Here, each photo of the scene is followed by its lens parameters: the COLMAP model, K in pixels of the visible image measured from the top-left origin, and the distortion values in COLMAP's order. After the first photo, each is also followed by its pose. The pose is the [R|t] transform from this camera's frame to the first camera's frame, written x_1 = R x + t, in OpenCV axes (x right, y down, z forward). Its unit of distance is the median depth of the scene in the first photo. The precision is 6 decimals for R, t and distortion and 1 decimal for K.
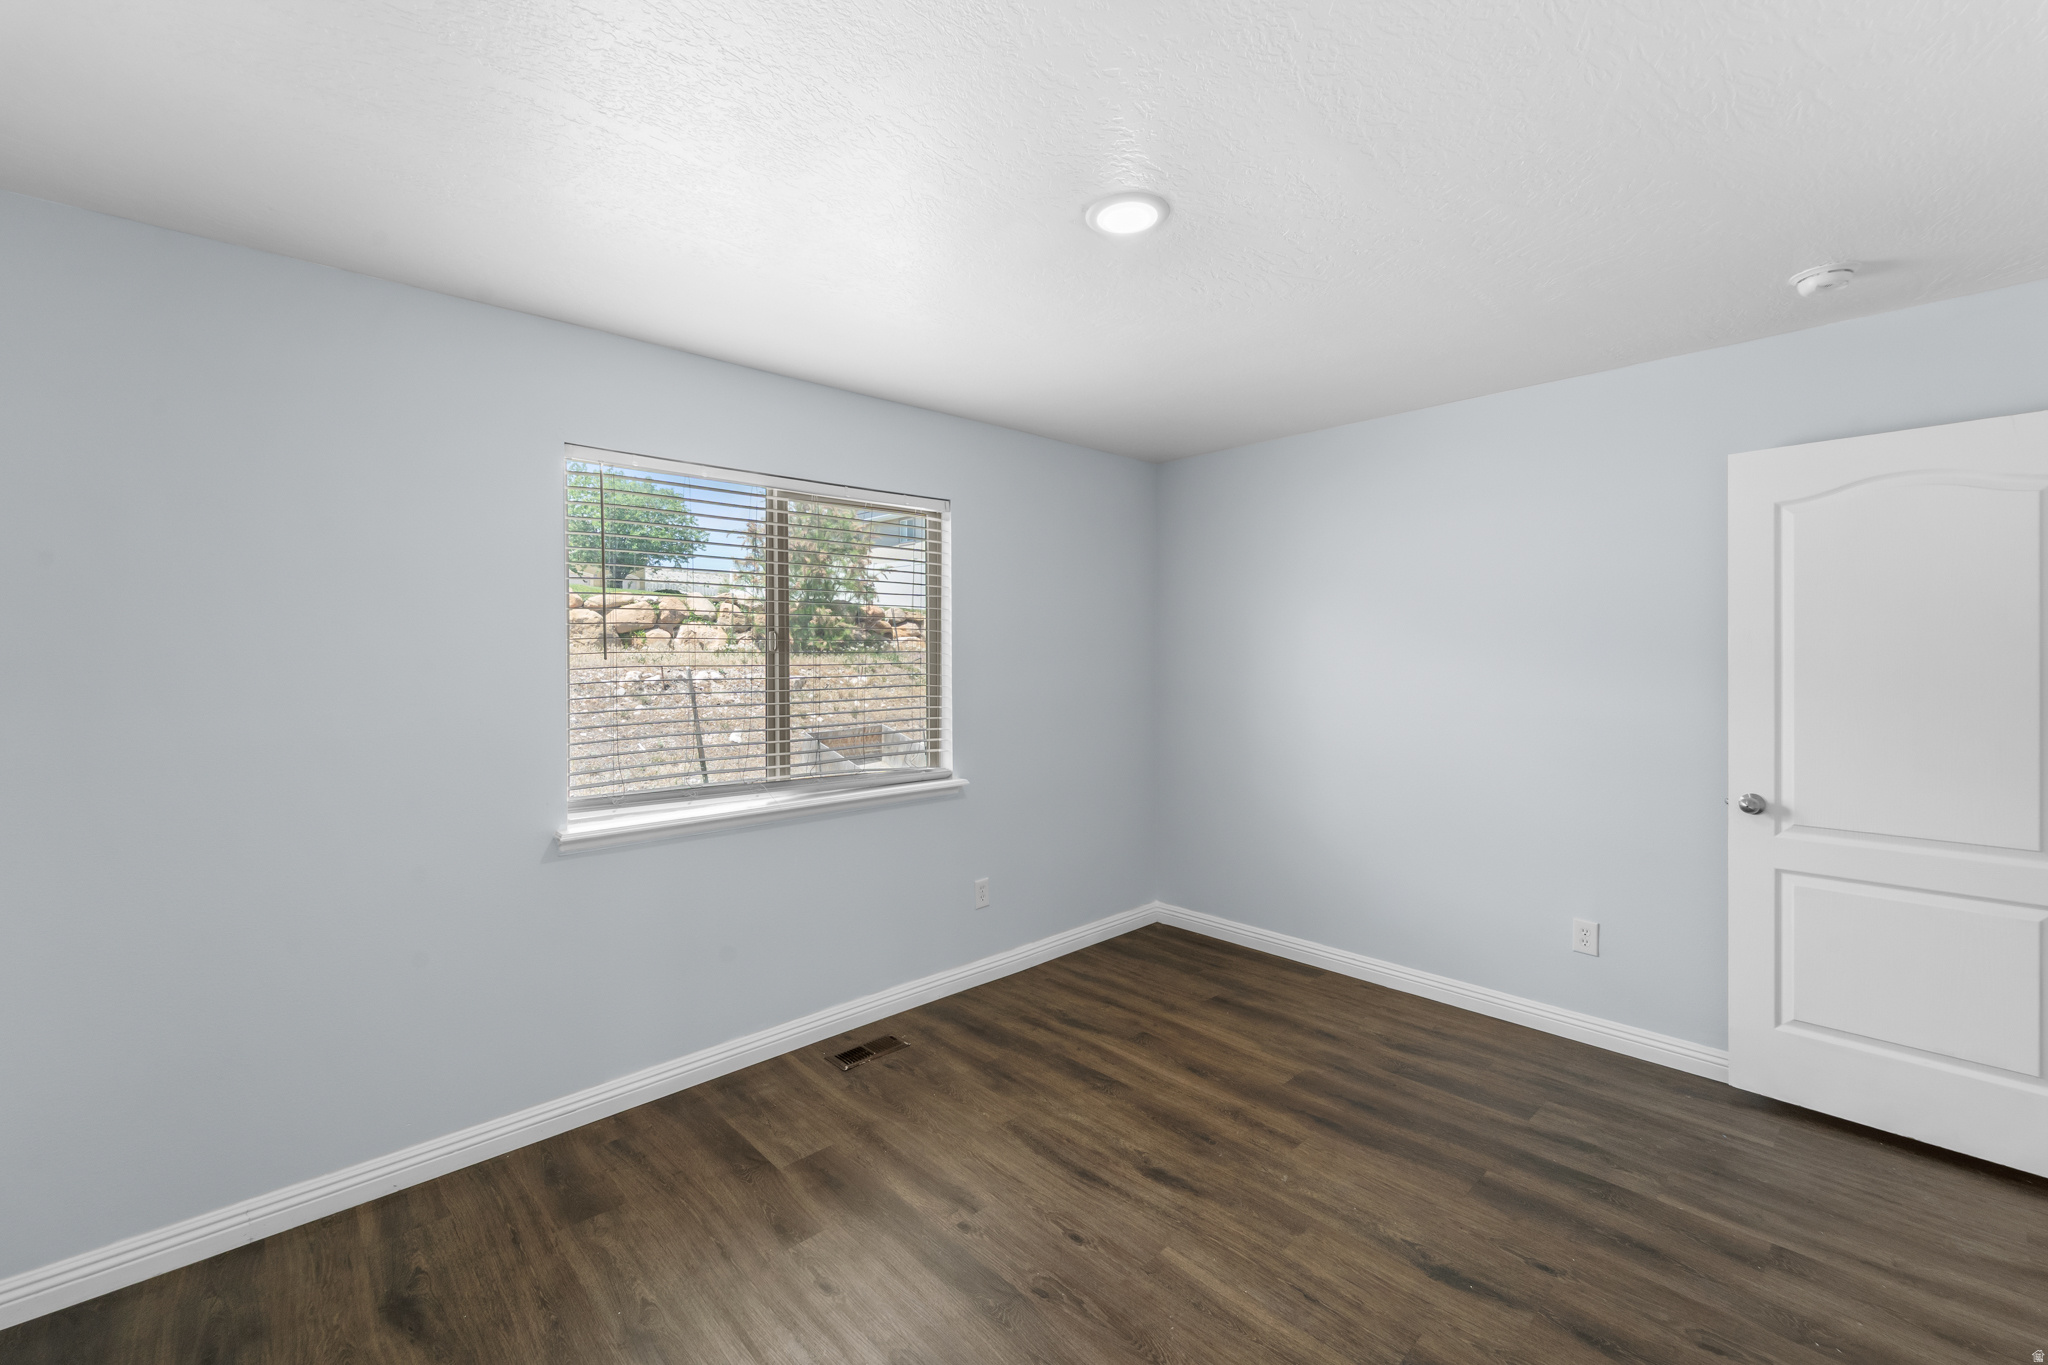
lens RADIAL K [[850.1, 0, 1024.8], [0, 850.1, 649.5], [0, 0, 1]] dist [0.000527, -0.000931]
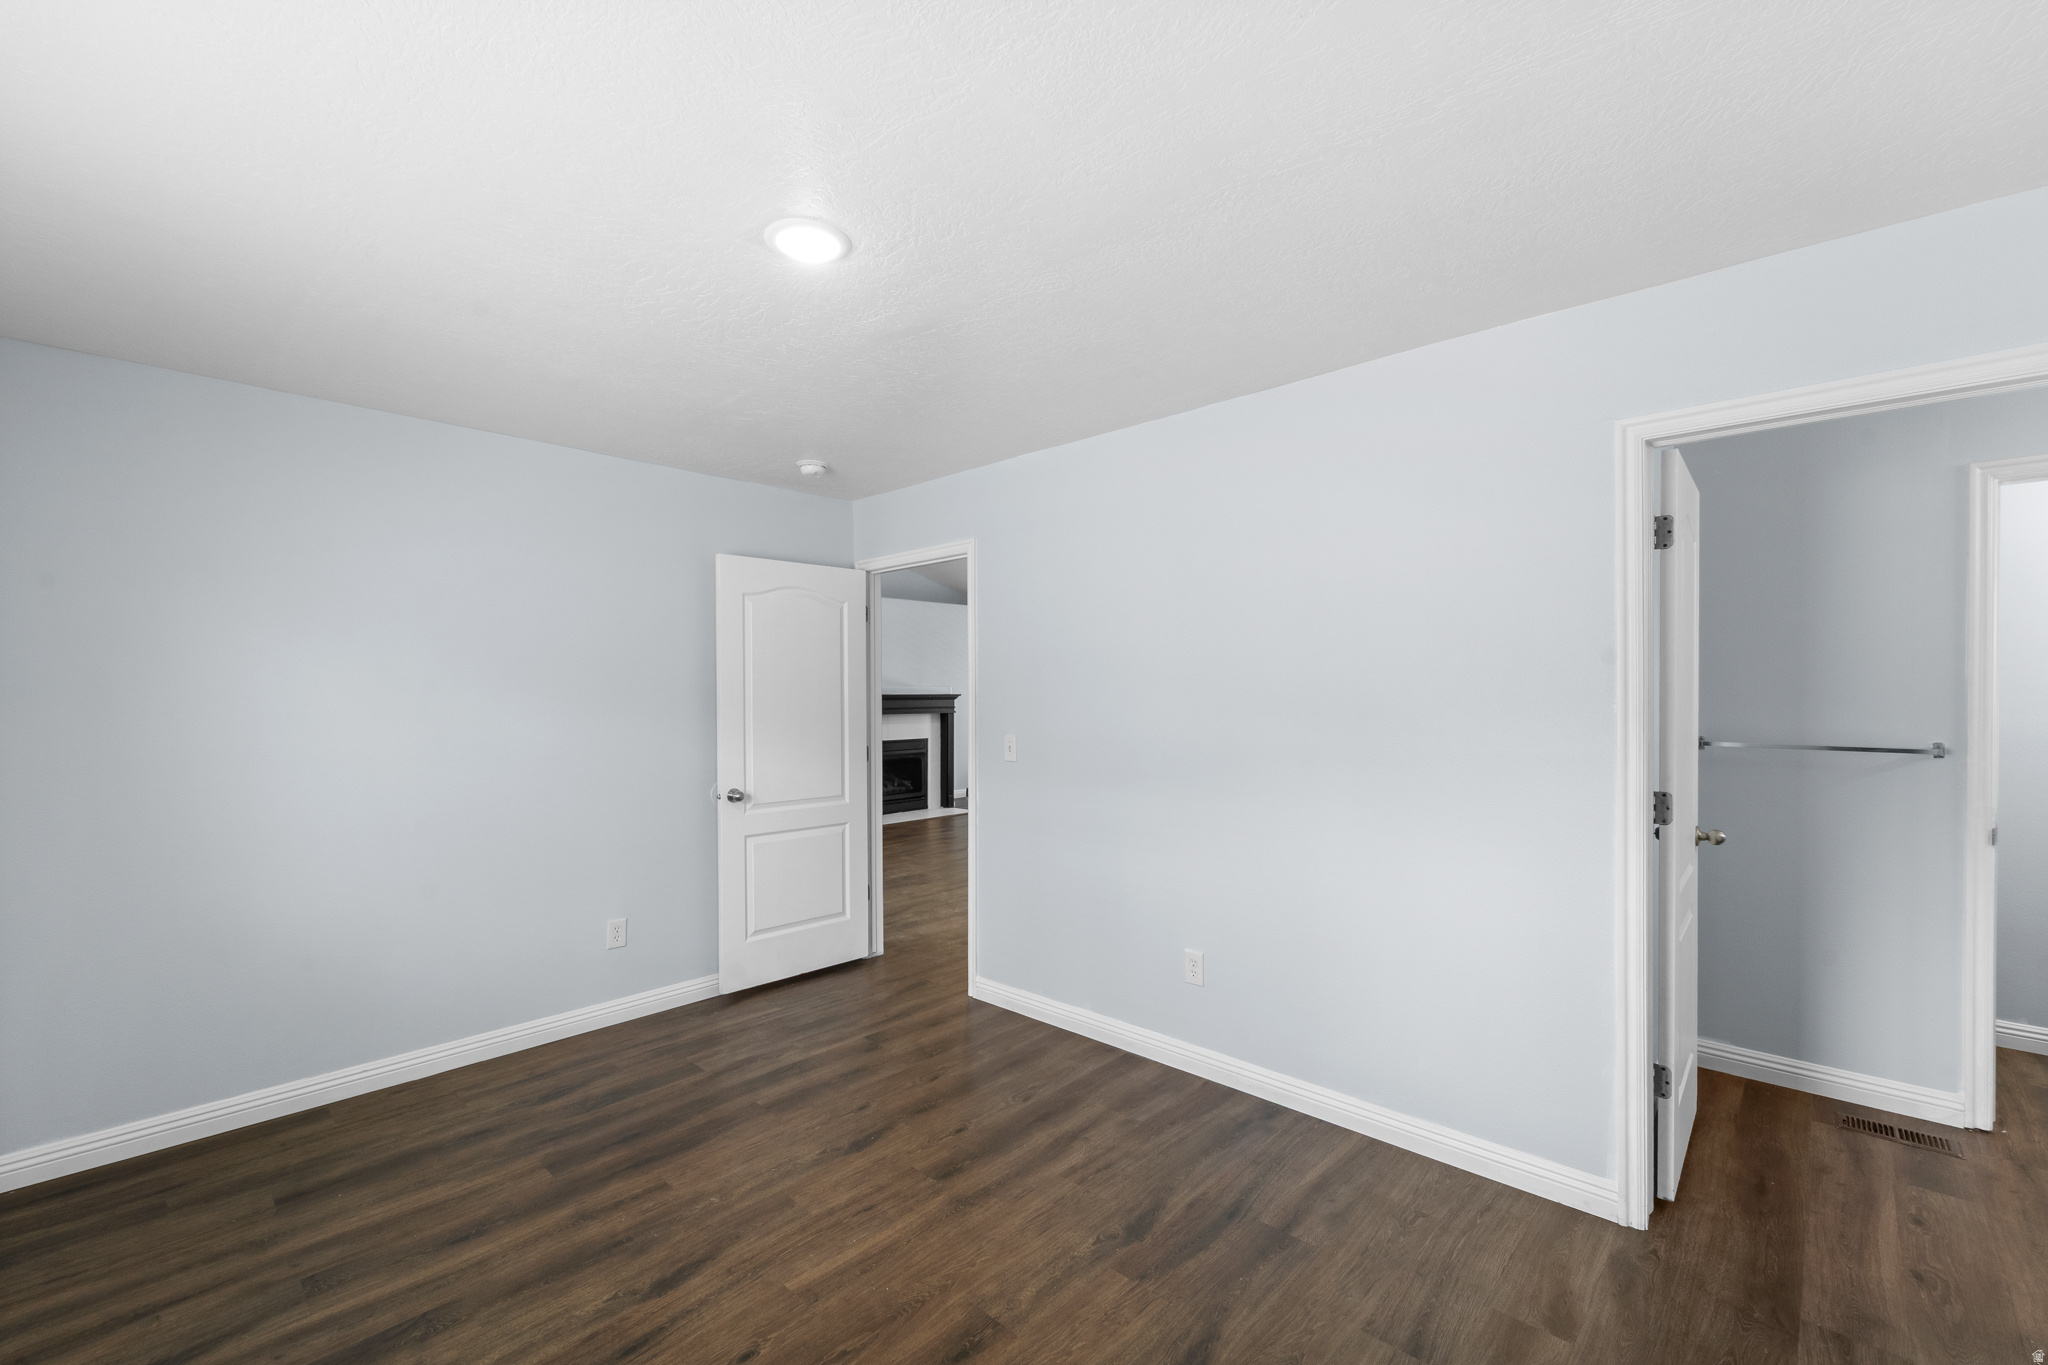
lens RADIAL K [[847.9, 0, 1020.5], [0, 847.9, 693.1], [0, 0, 1]] dist [-0.000017, -0.001068]
pose [[-0.060537, 0.005175, 0.998153, -0.634842], [-0.000702, 0.999986, -0.005227, 0.011907], [-0.998166, -0.001017, -0.060533, 0.591768]]
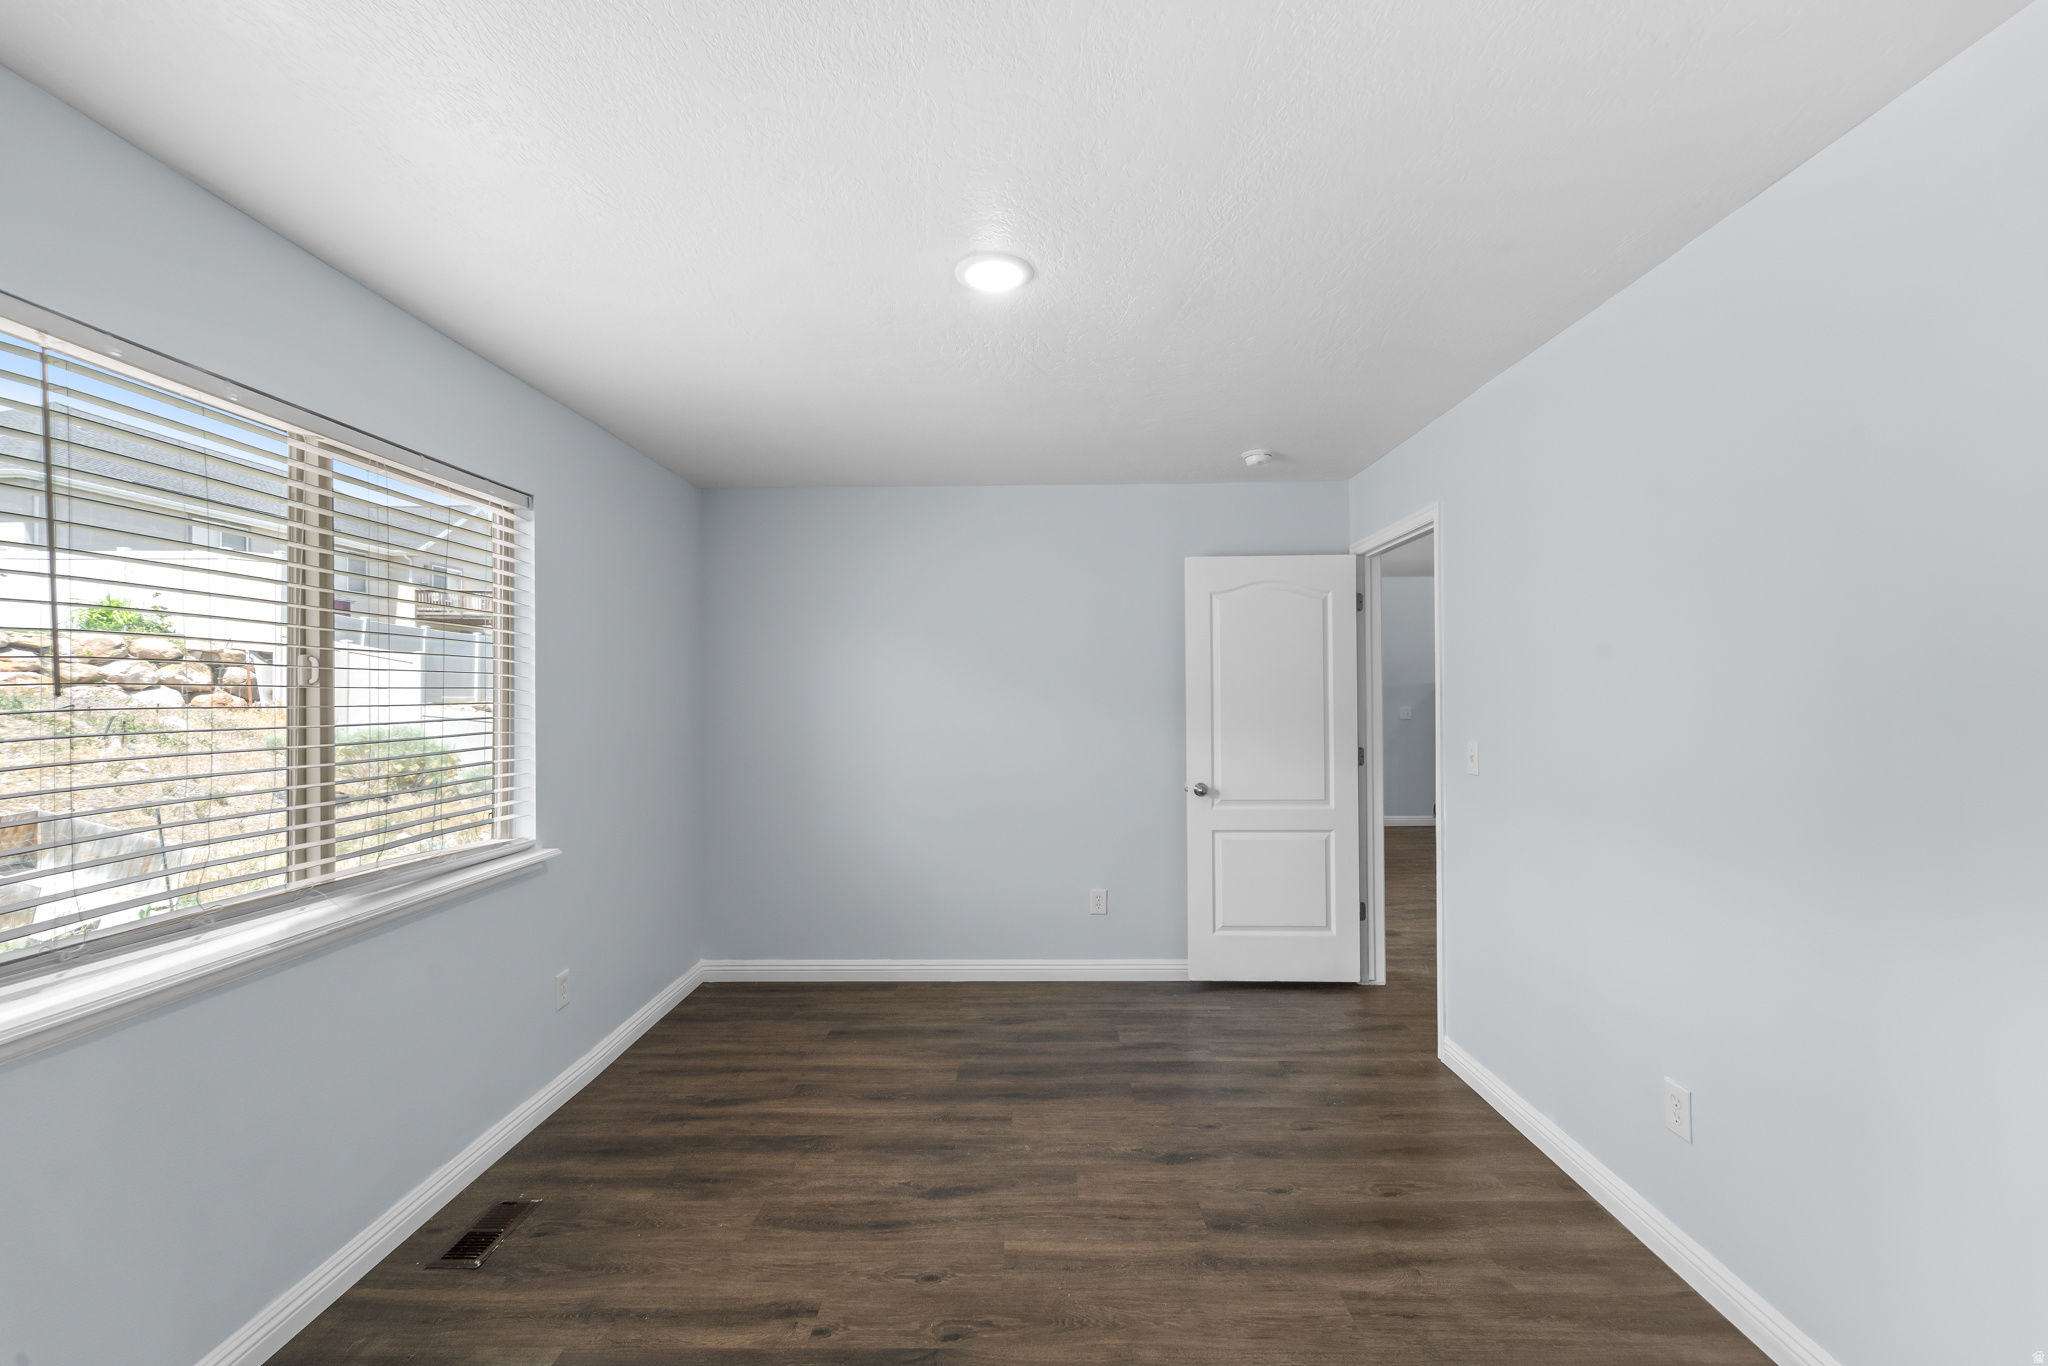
lens RADIAL K [[841.0, 0, 1024.0], [0, 841.0, 683.0], [0, 0, 1]] dist [0.001215, -0.000603]
pose [[0.696960, 0.007239, 0.717073, -0.437718], [0.001235, 0.999935, -0.011295, 0.008381], [-0.717109, 0.008758, 0.696906, 0.178884]]
